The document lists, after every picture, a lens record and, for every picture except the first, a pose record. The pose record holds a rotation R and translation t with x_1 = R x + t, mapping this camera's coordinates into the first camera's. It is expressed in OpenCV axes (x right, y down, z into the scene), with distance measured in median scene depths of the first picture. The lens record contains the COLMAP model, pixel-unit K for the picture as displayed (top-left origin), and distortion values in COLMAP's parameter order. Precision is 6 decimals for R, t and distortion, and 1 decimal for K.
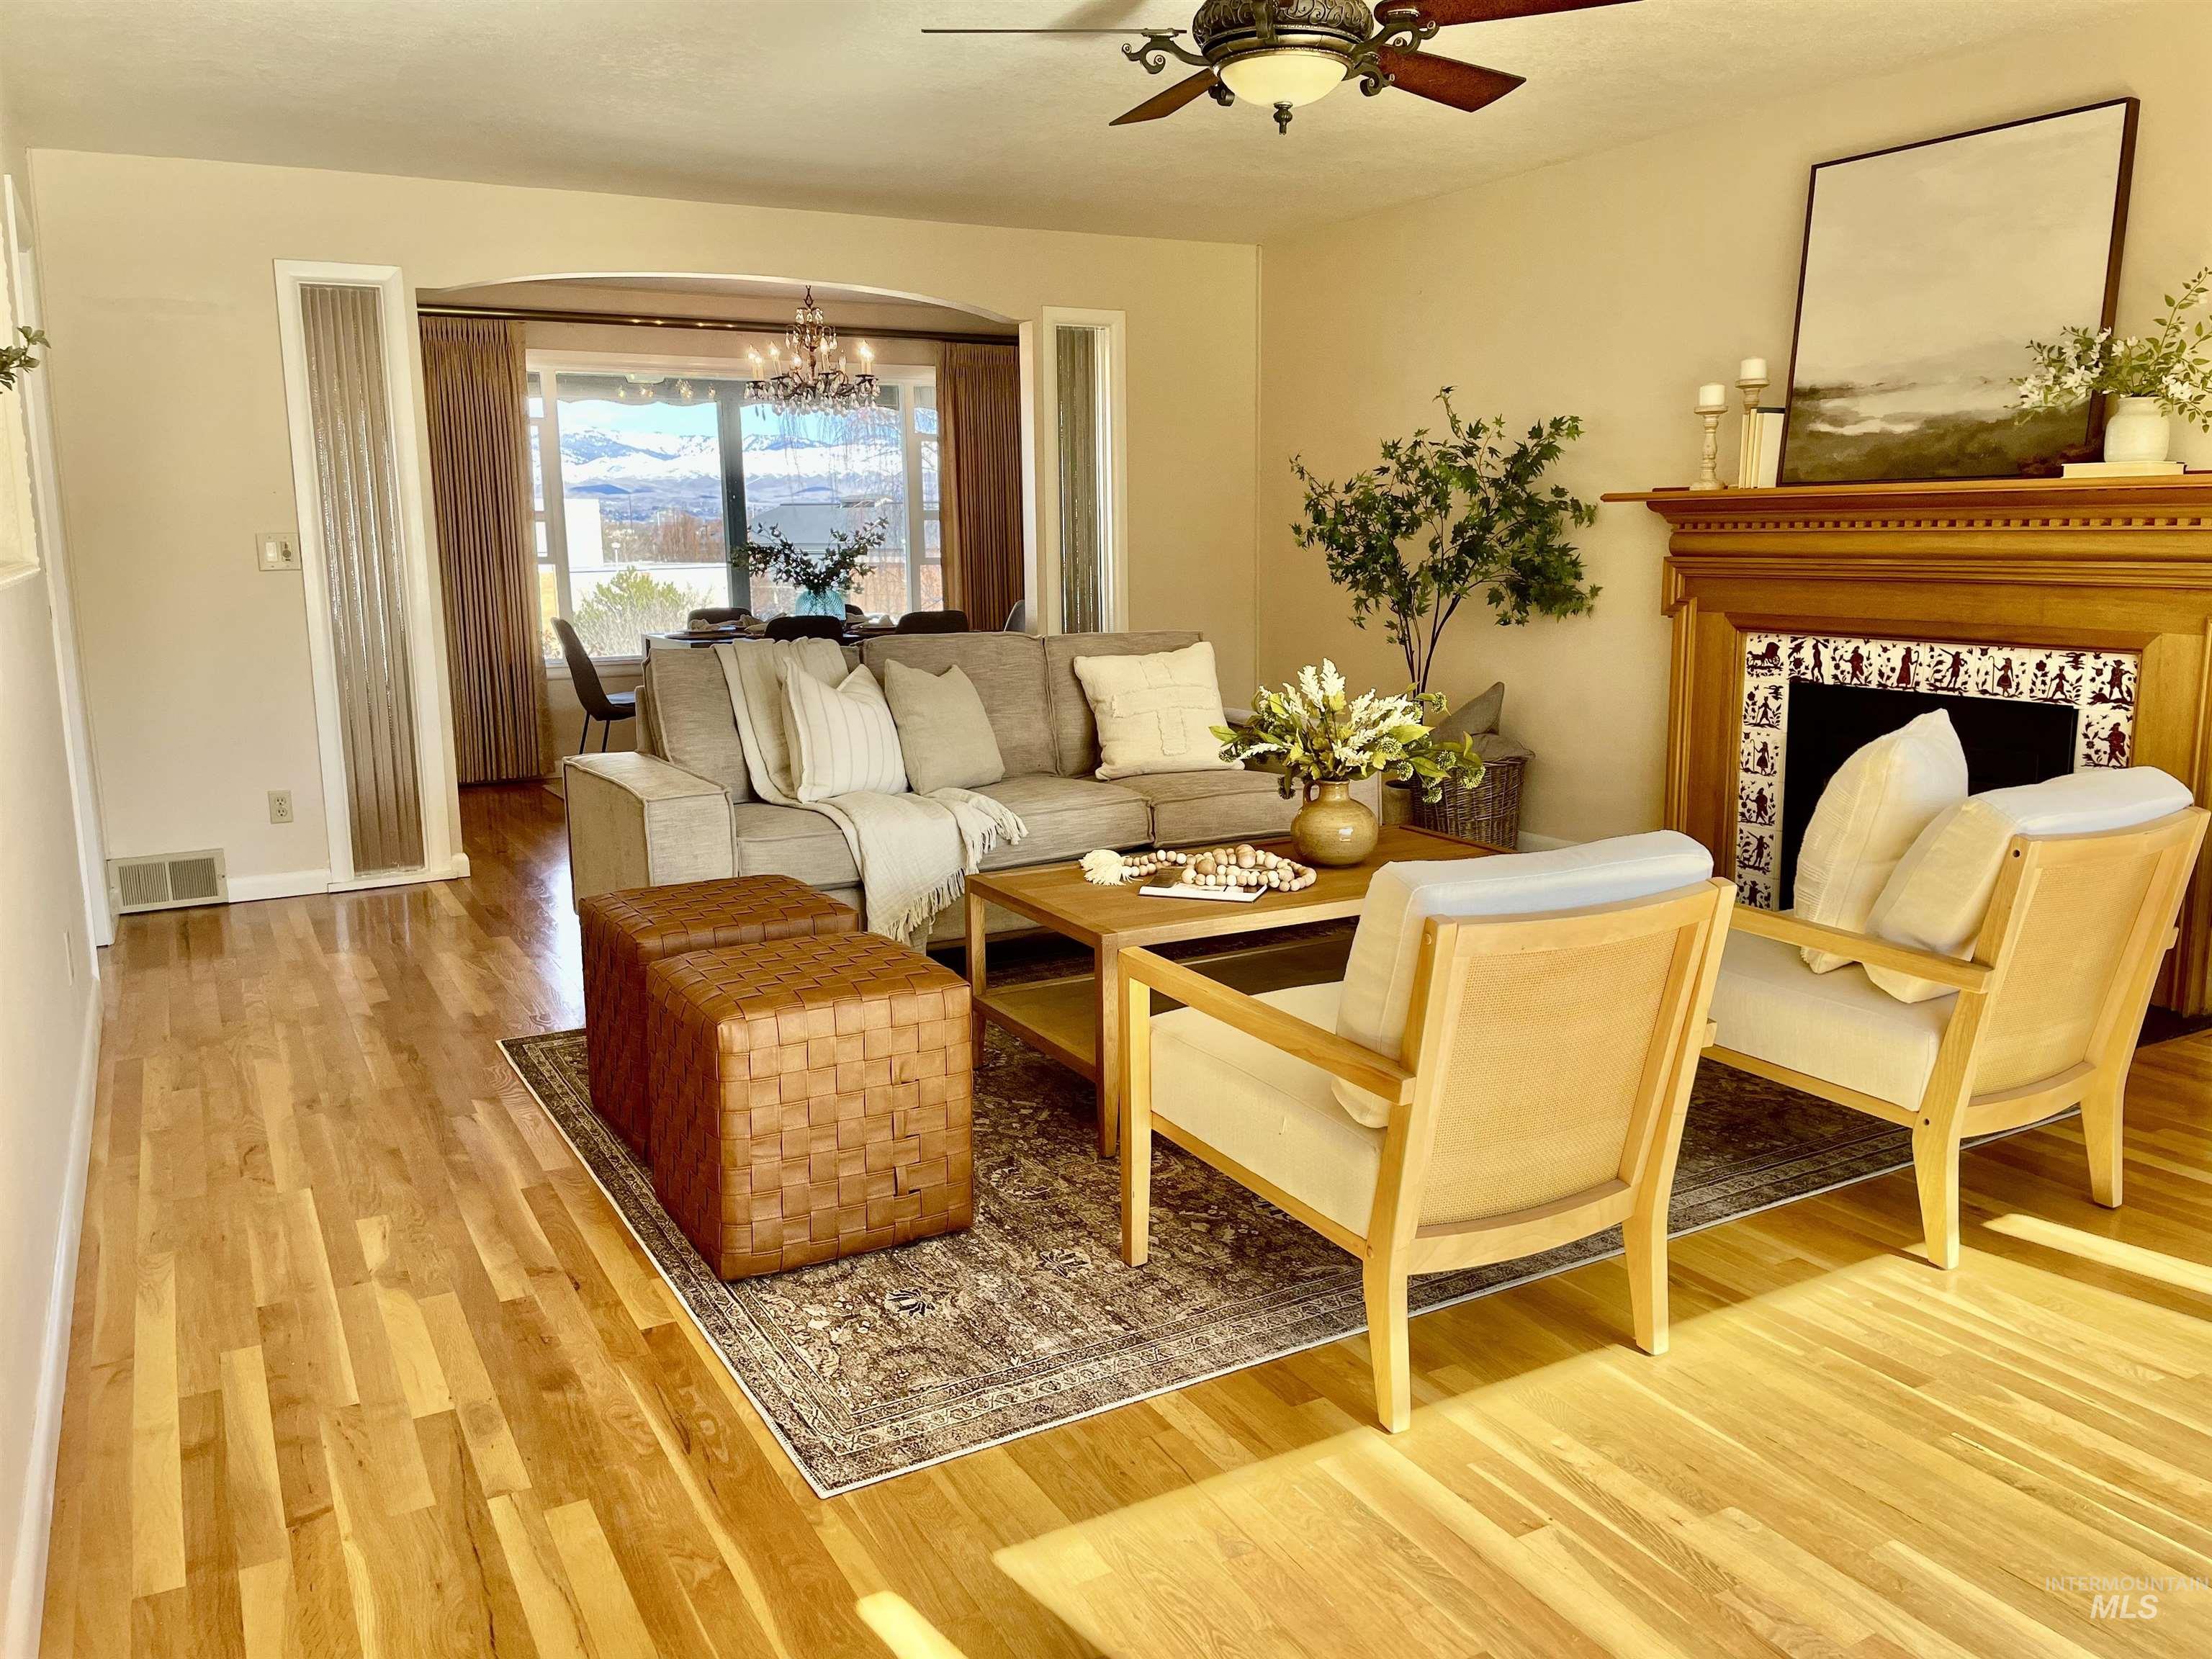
lens RADIAL K [[1680.1, 0, 1152.8], [0, 1680.1, 817.8], [0, 0, 1]] dist [0.057027, -0.001575]
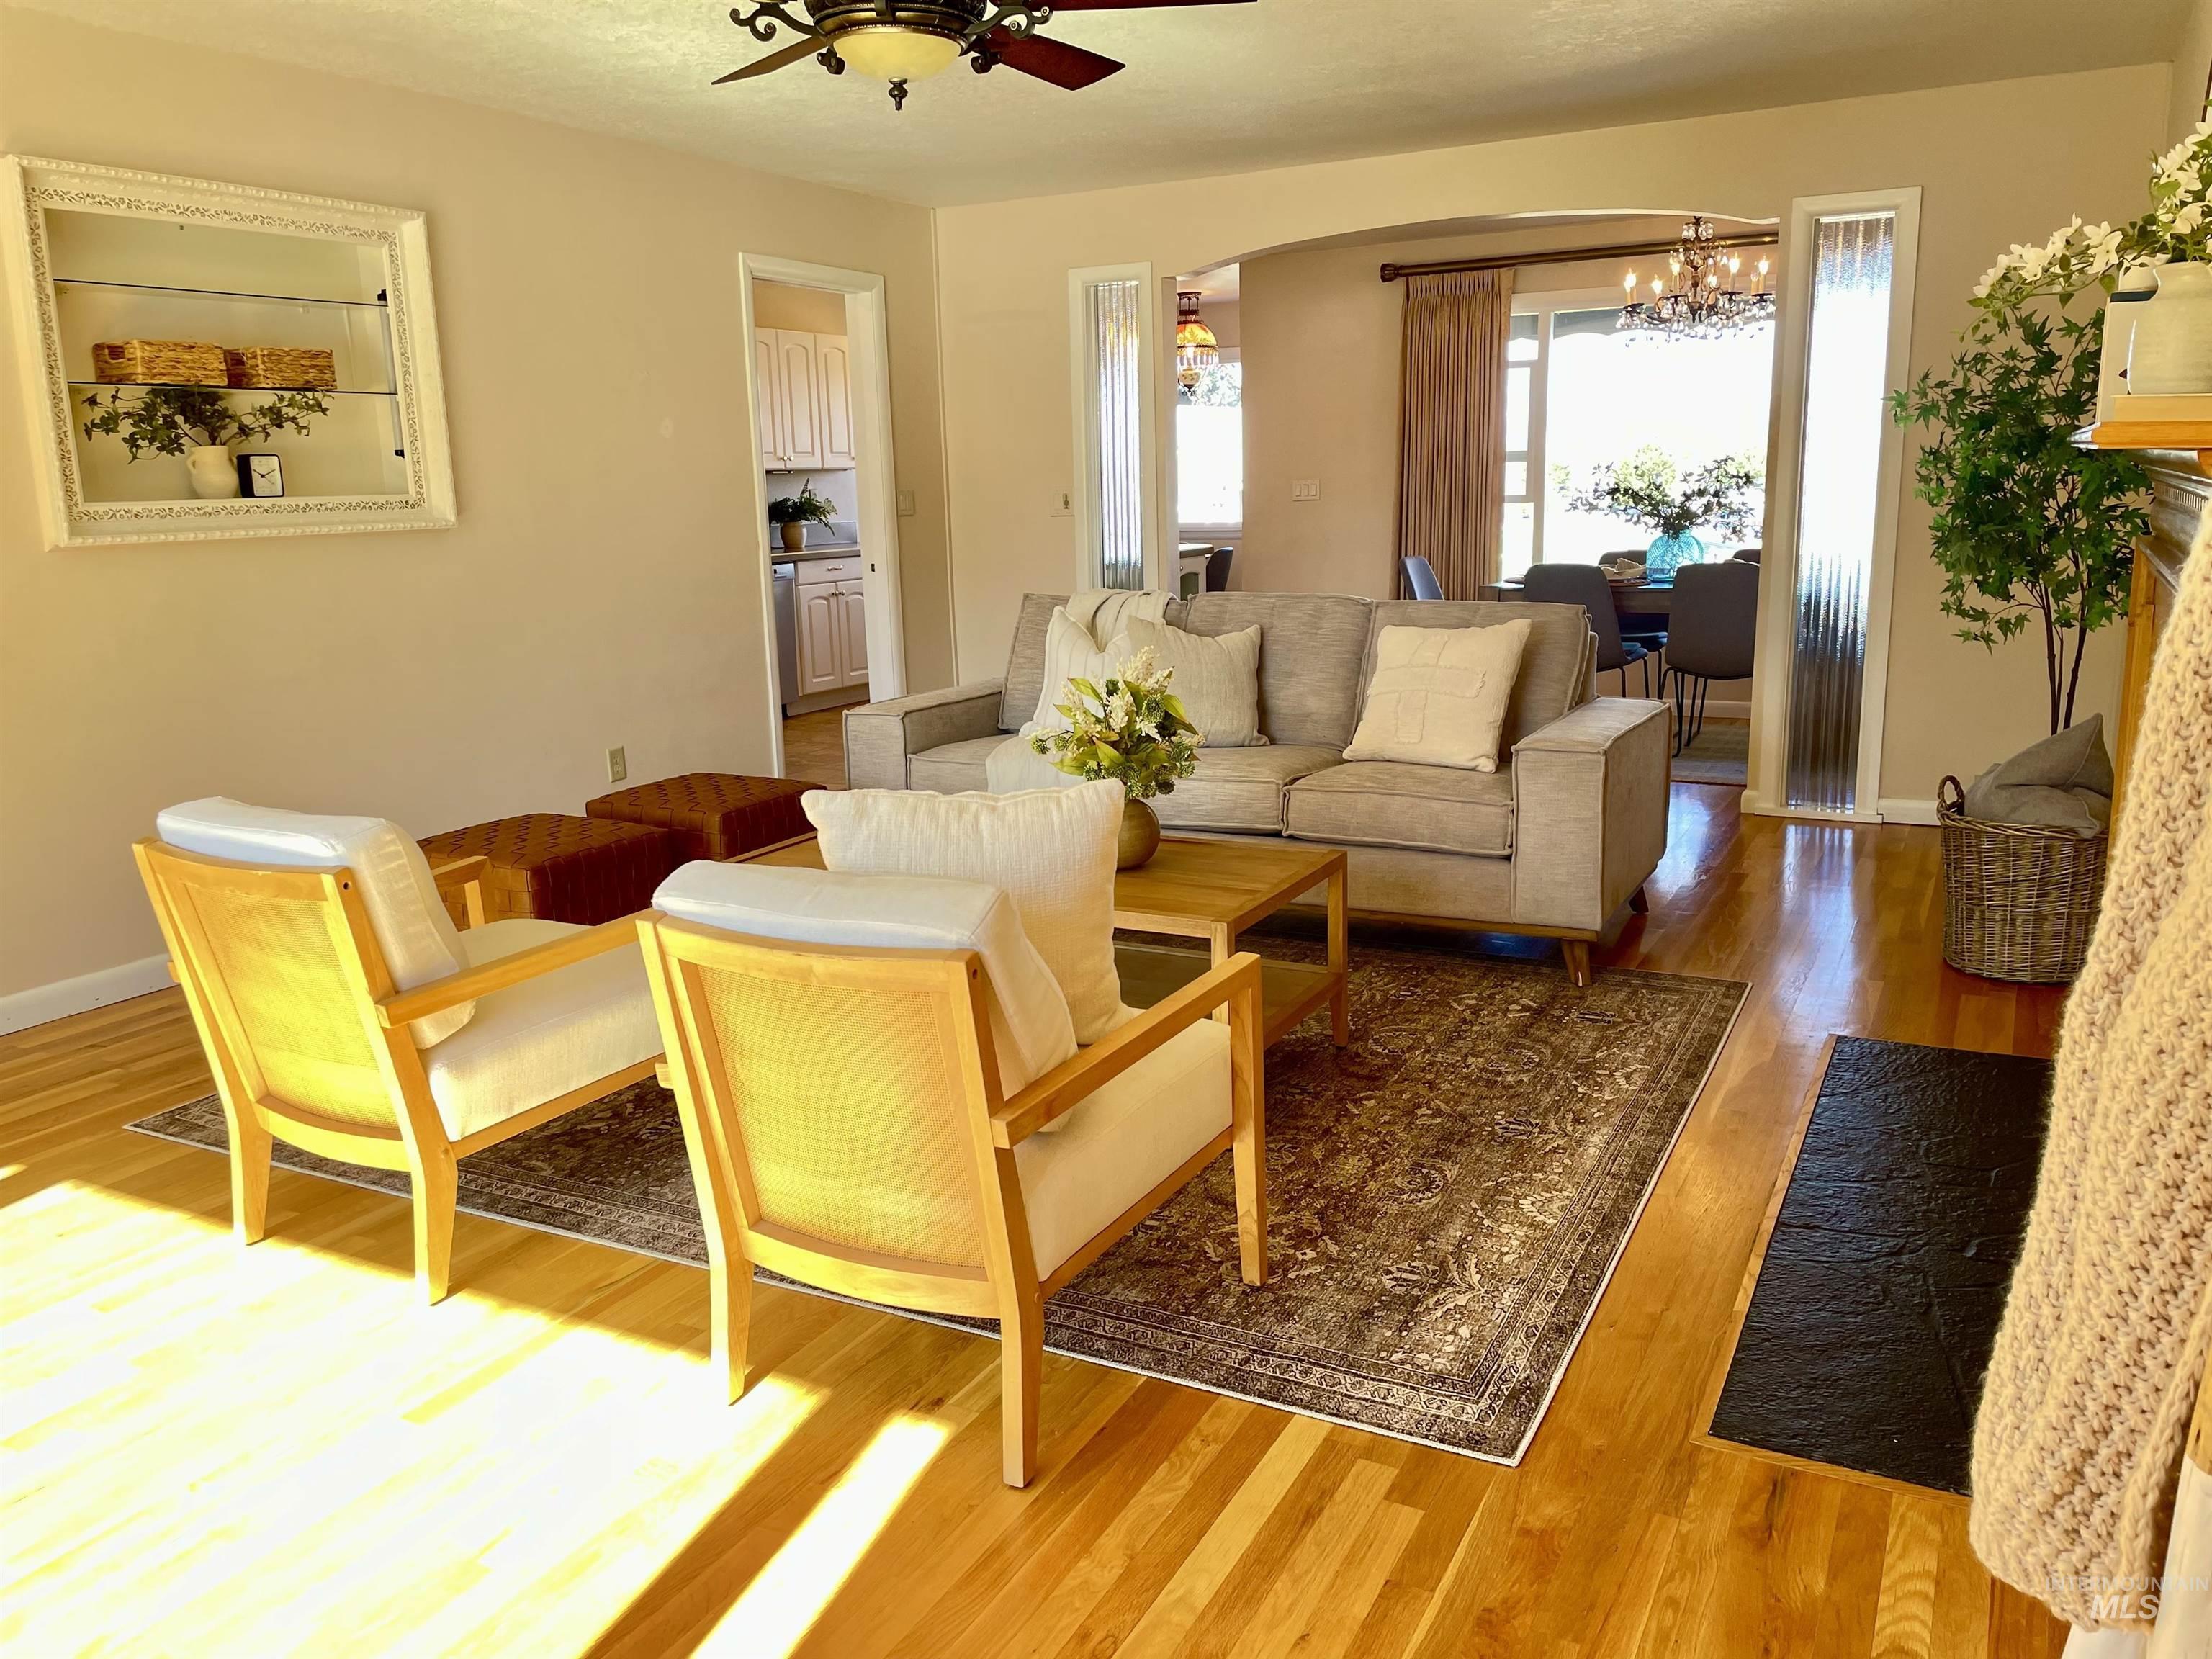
lens RADIAL K [[1683.9, 0, 1106.0], [0, 1683.9, 829.5], [0, 0, 1]] dist [0.118236, -0.152642]
pose [[0.531045, 0.175976, -0.828869, 0.664268], [-0.127481, 0.983656, 0.127163, -0.084307], [0.837699, 0.038135, 0.544799, 0.361735]]
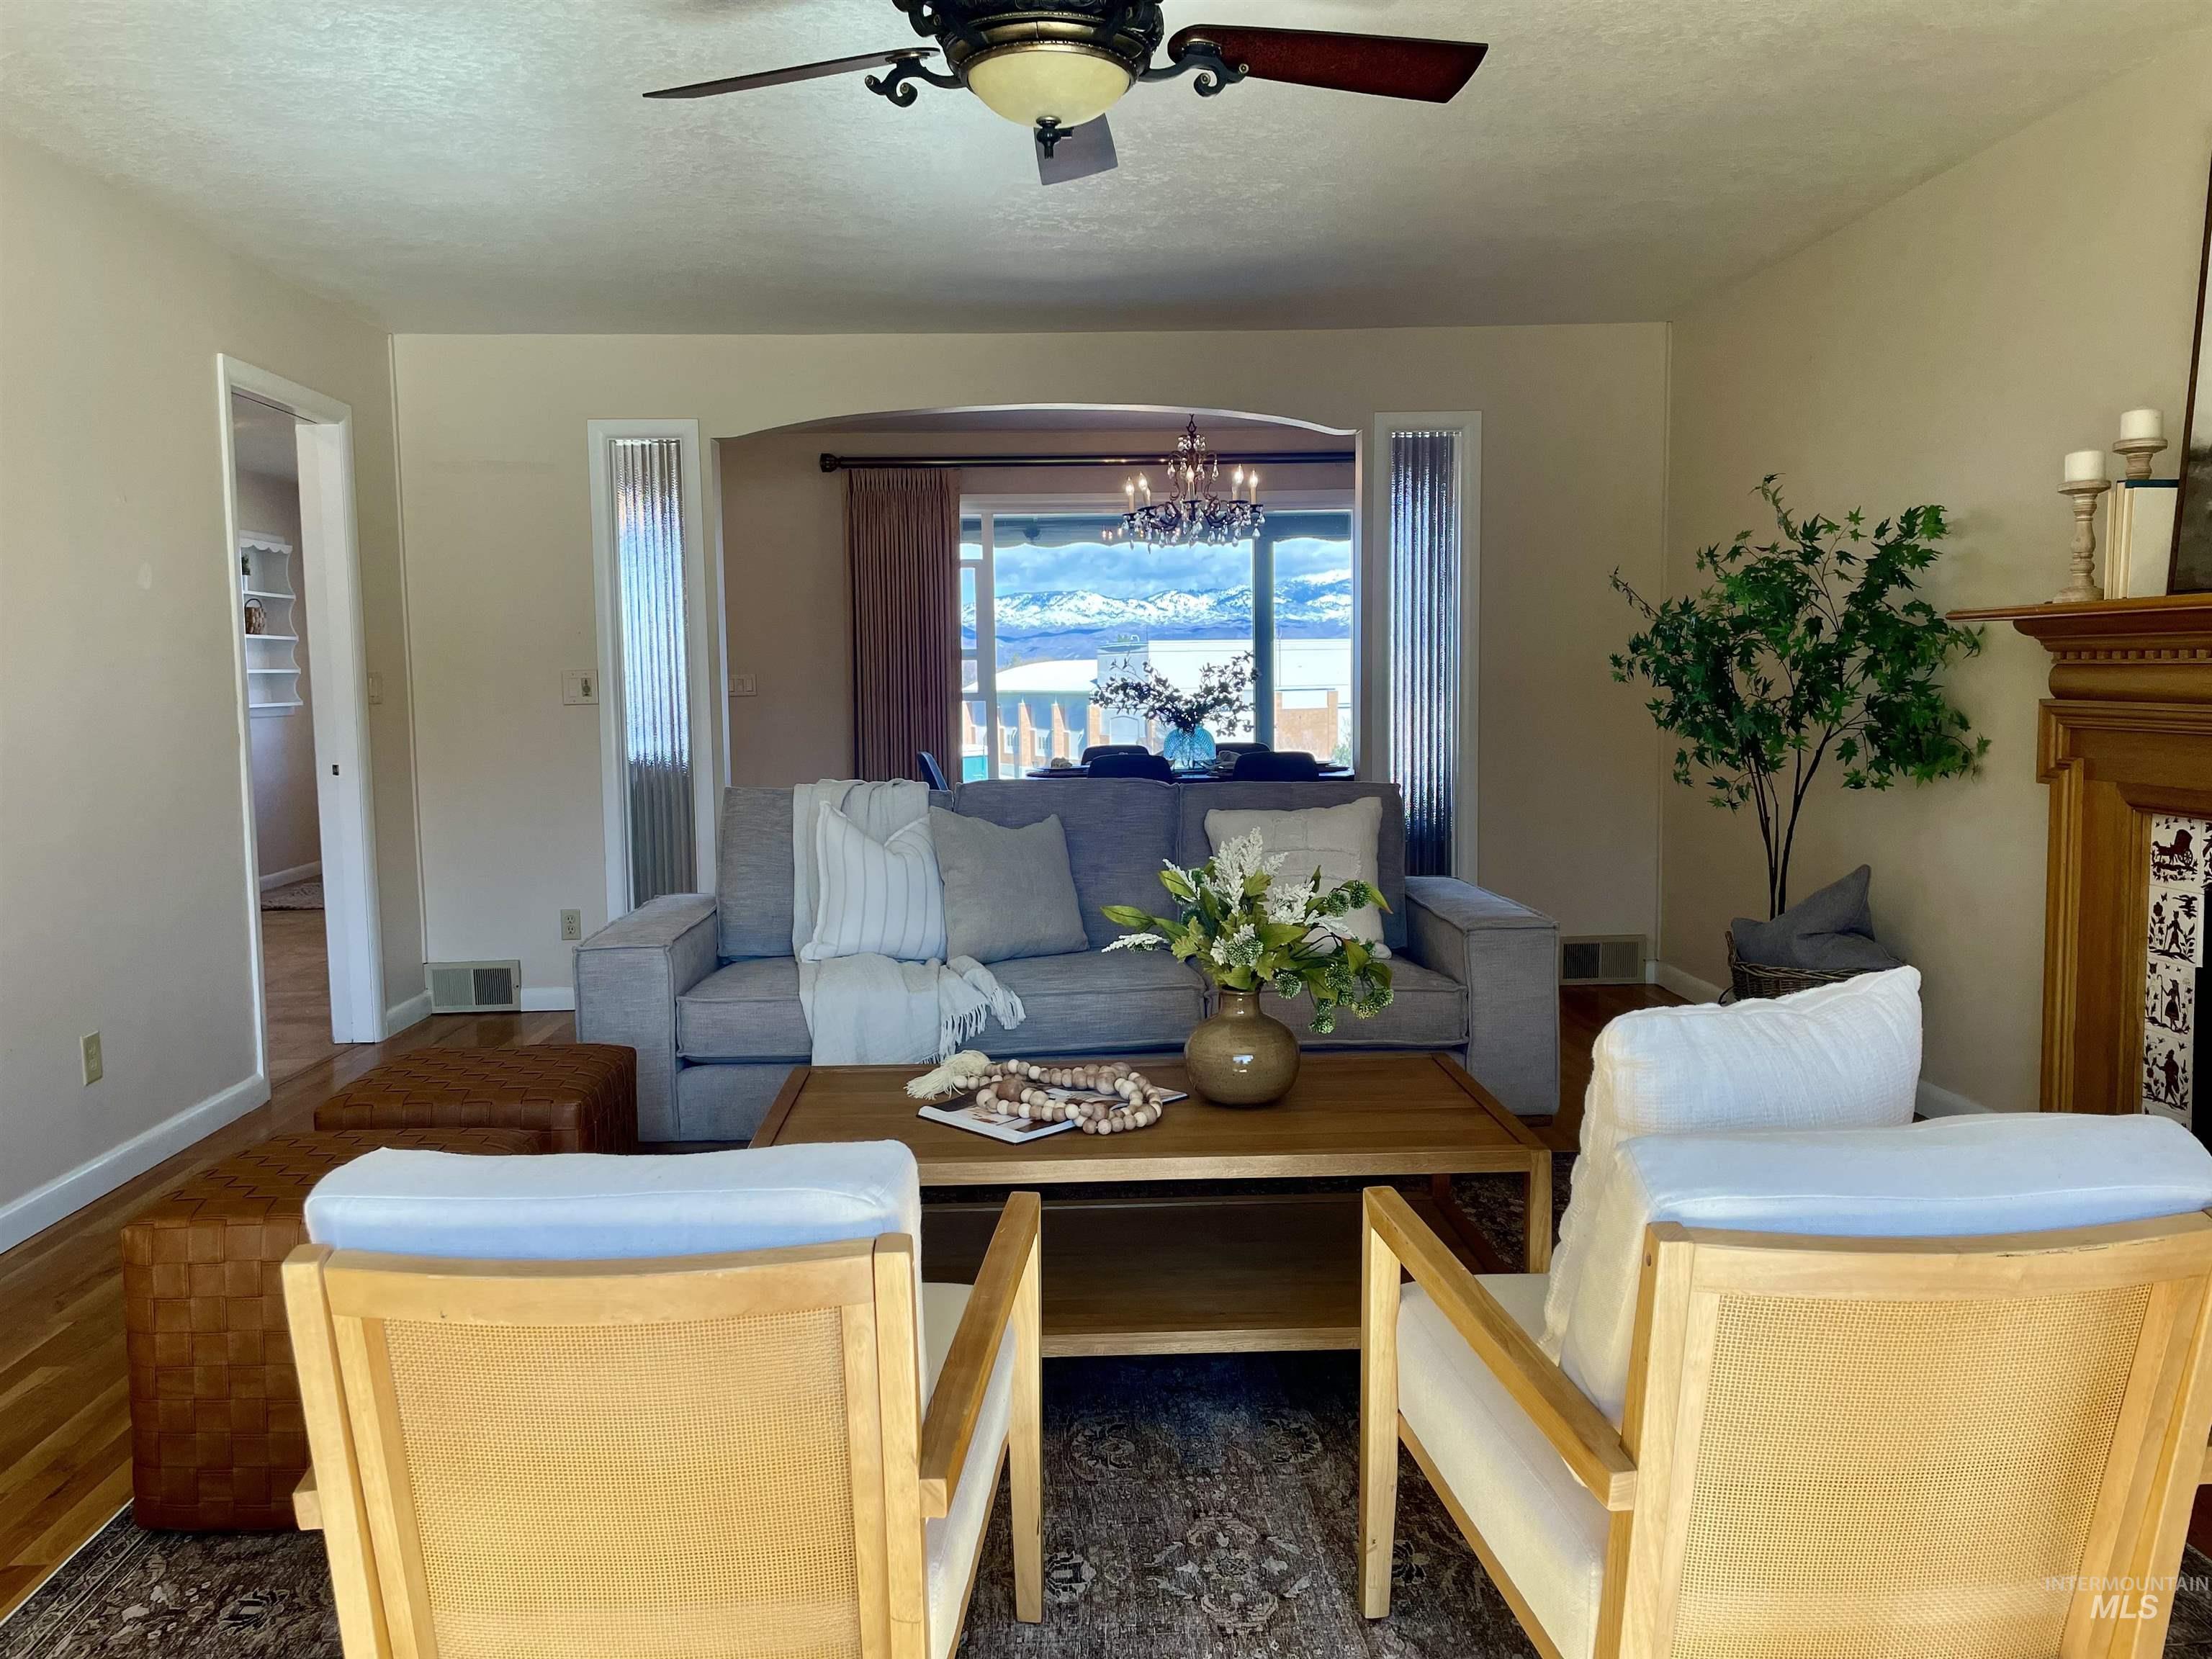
lens RADIAL K [[1683.9, 0, 1106.0], [0, 1683.9, 829.5], [0, 0, 1]] dist [0.118236, -0.152642]
pose [[0.890194, 0.042431, -0.453602, 0.291973], [-0.074851, 0.995745, -0.053752, -0.035971], [0.449391, 0.081802, 0.889582, 0.214086]]
